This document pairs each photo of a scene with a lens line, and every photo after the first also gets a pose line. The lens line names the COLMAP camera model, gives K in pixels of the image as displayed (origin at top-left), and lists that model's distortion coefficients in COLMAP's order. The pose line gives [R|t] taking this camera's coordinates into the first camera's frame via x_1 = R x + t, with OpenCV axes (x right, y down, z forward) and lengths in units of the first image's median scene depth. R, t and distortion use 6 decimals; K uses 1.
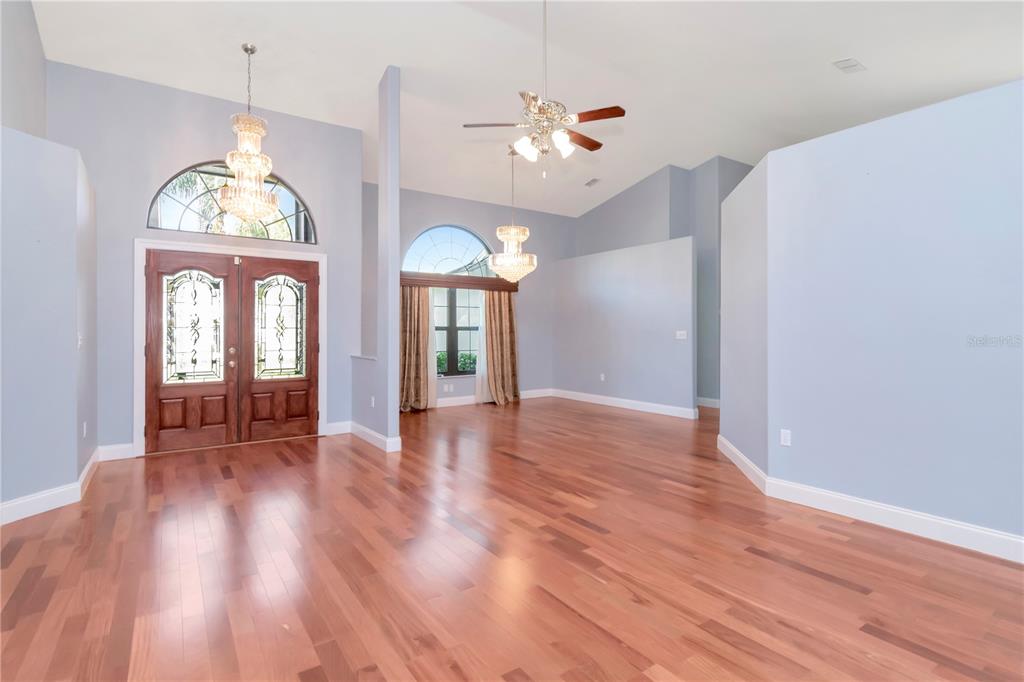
lens RADIAL K [[512.4, 0, 508.9], [0, 512.4, 335.7], [0, 0, 1]] dist [-0.008639, -0.006272]
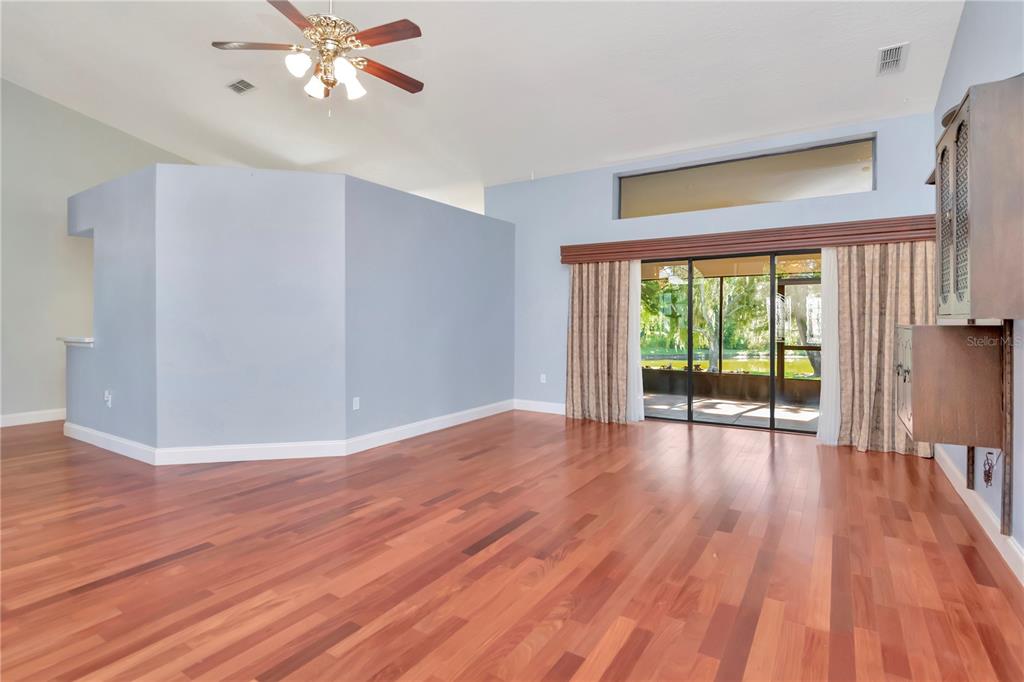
lens RADIAL K [[512.4, 0, 508.5], [0, 512.4, 332.9], [0, 0, 1]] dist [-0.008639, -0.006272]
pose [[-0.398332, -0.021330, 0.916993, -0.825361], [0.007521, 0.999620, 0.026519, -0.018785], [-0.917210, 0.017460, -0.398020, 1.166291]]
